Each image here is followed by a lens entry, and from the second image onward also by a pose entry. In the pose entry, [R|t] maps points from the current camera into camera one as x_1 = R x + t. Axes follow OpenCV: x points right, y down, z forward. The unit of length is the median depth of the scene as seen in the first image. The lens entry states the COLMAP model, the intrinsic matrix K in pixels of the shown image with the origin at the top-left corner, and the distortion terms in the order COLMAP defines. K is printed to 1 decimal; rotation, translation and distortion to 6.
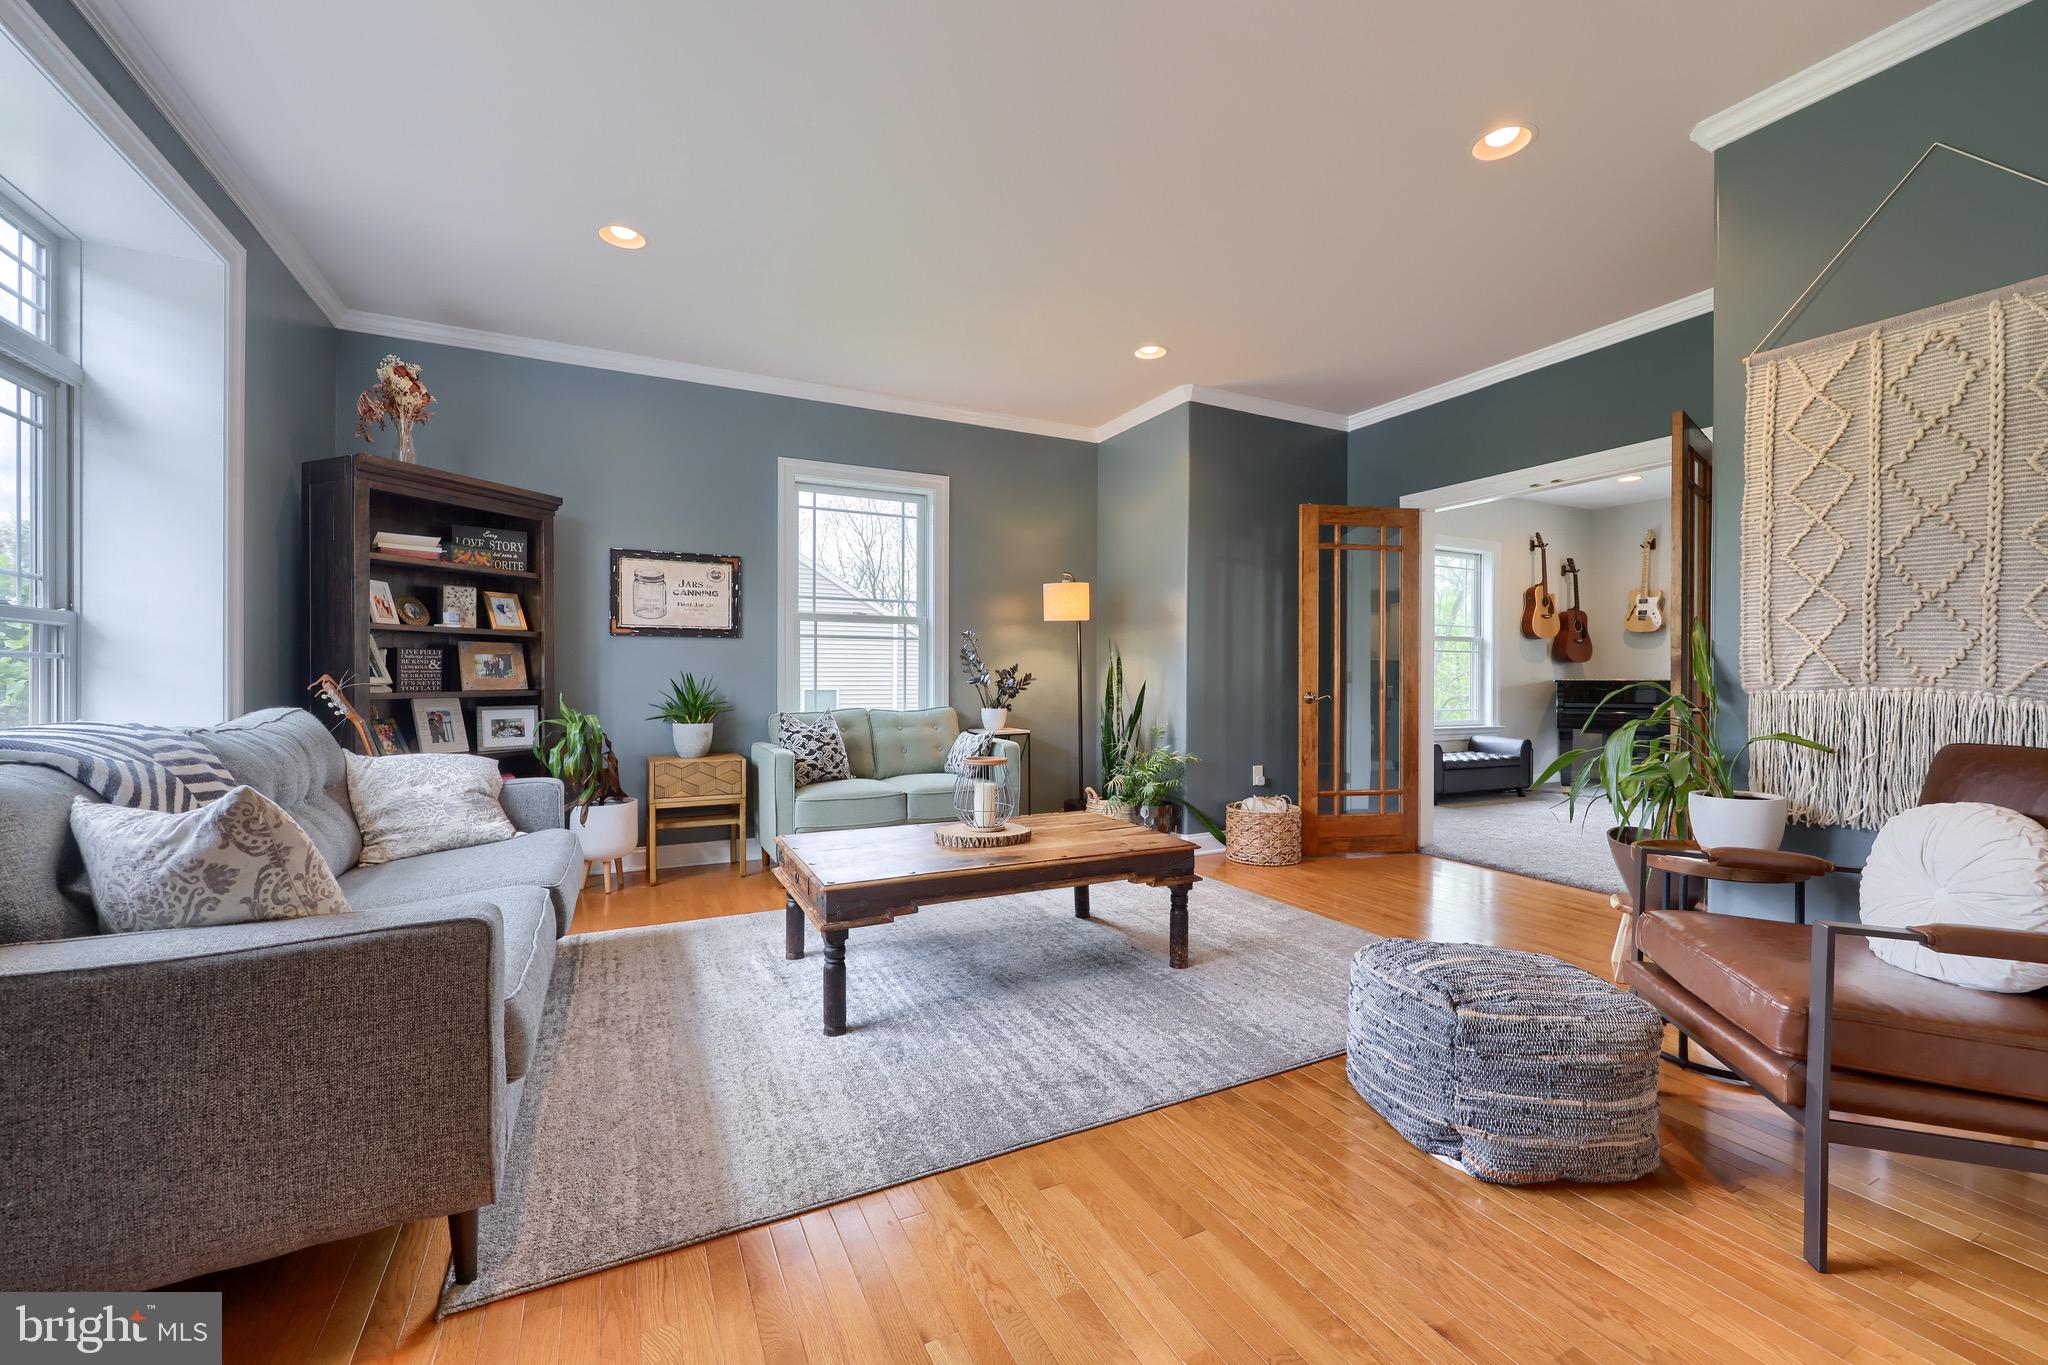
lens RADIAL K [[847.9, 0, 1030.1], [0, 847.9, 680.3], [0, 0, 1]] dist [0.001224, 0.000115]
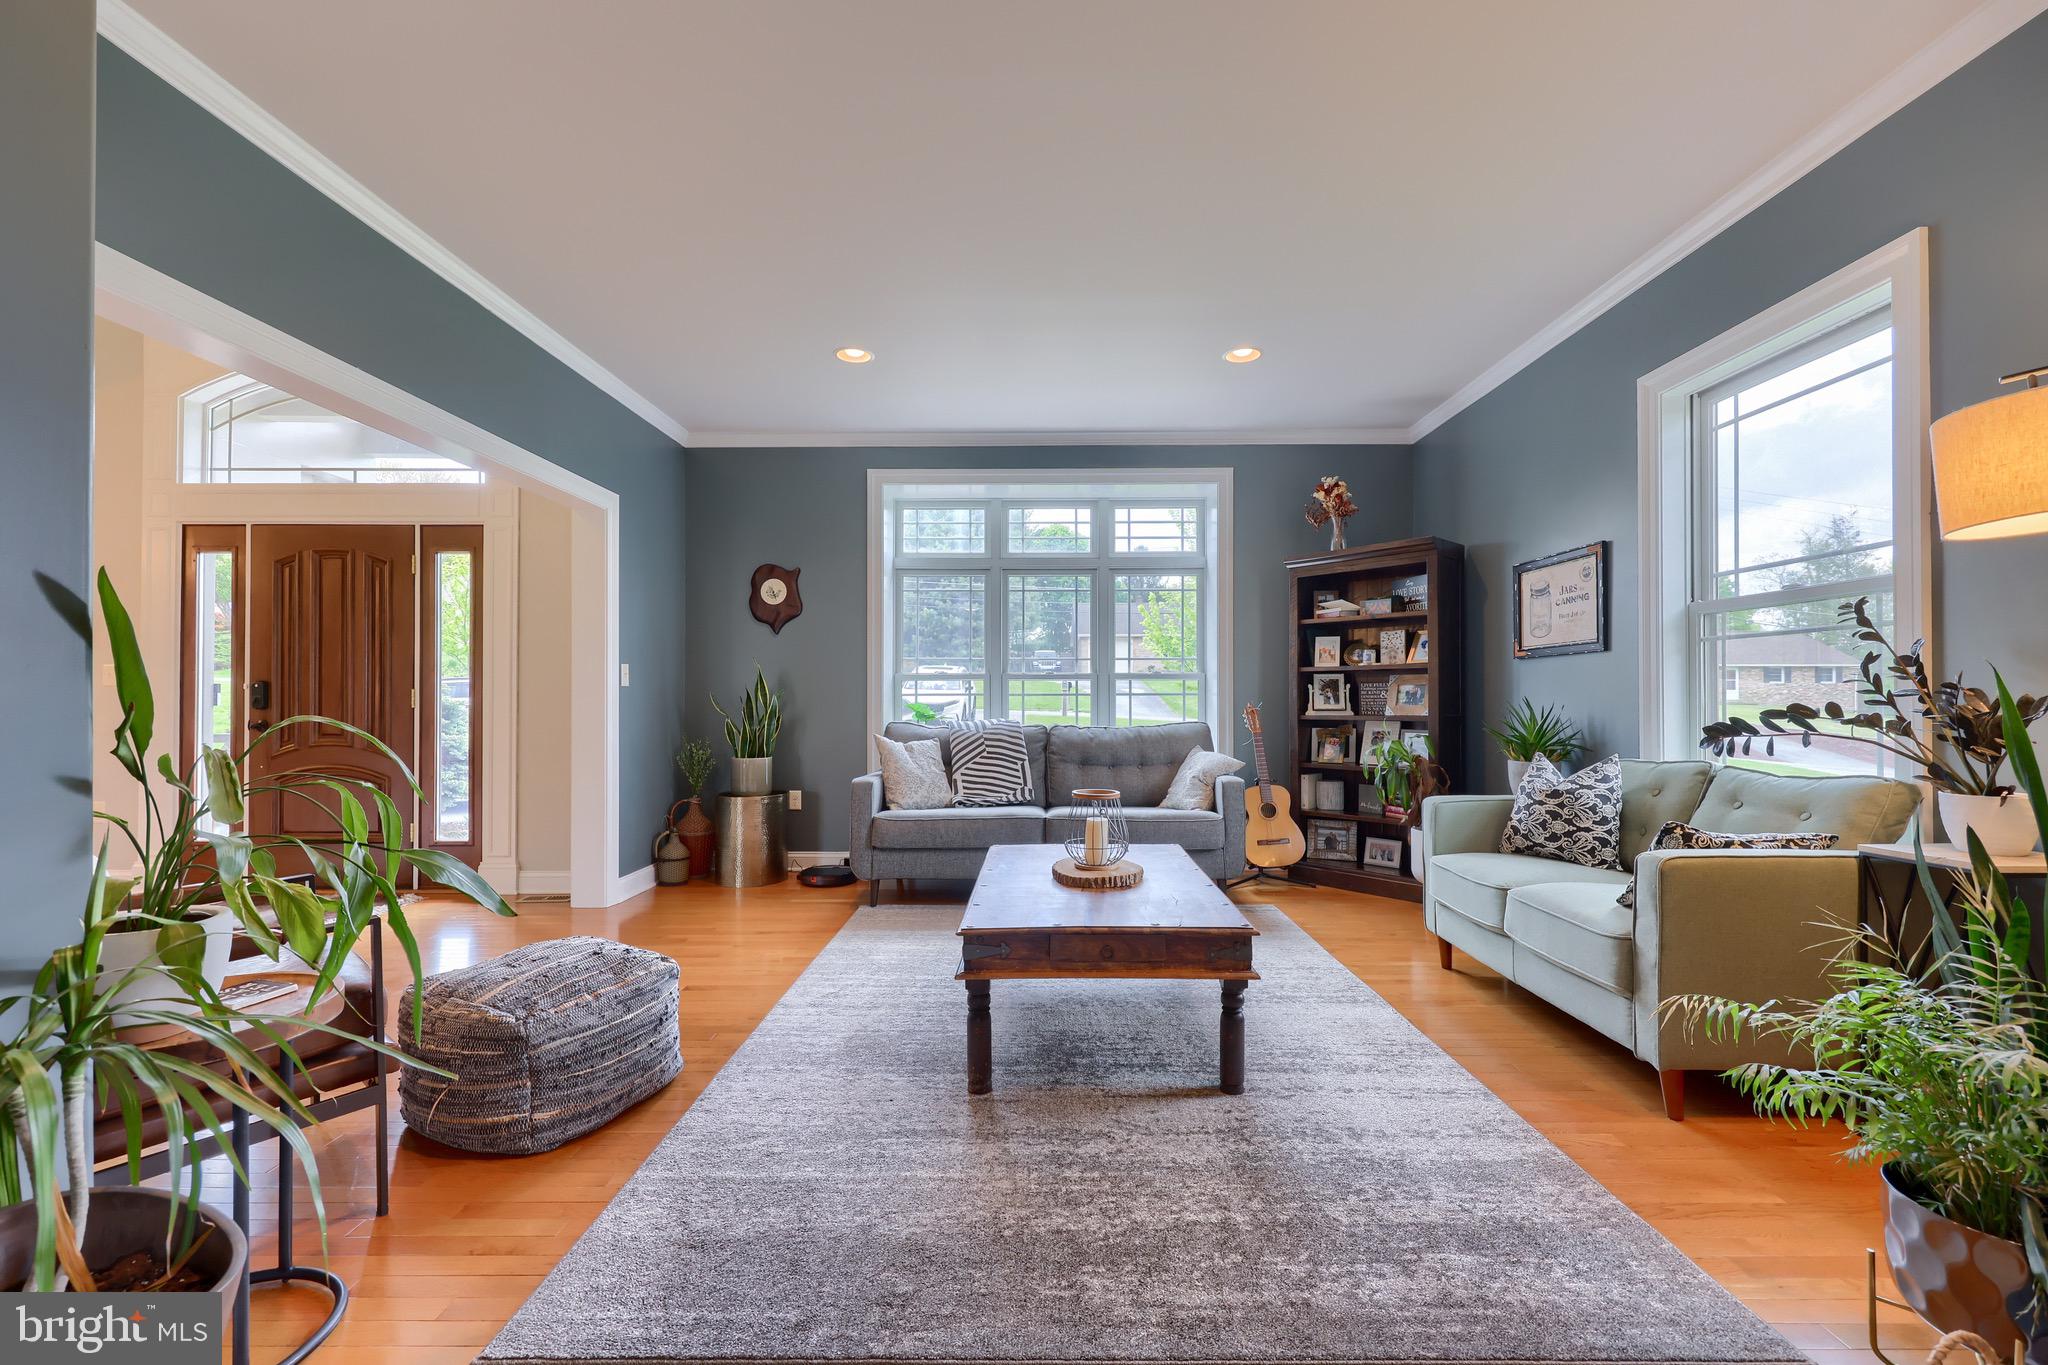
lens RADIAL K [[847.9, 0, 1030.1], [0, 847.9, 680.3], [0, 0, 1]] dist [0.001224, 0.000115]
pose [[-0.477633, -0.023500, -0.878245, 0.554202], [-0.009122, 0.999721, -0.021790, -0.005486], [0.878512, -0.002396, -0.477714, 0.947721]]
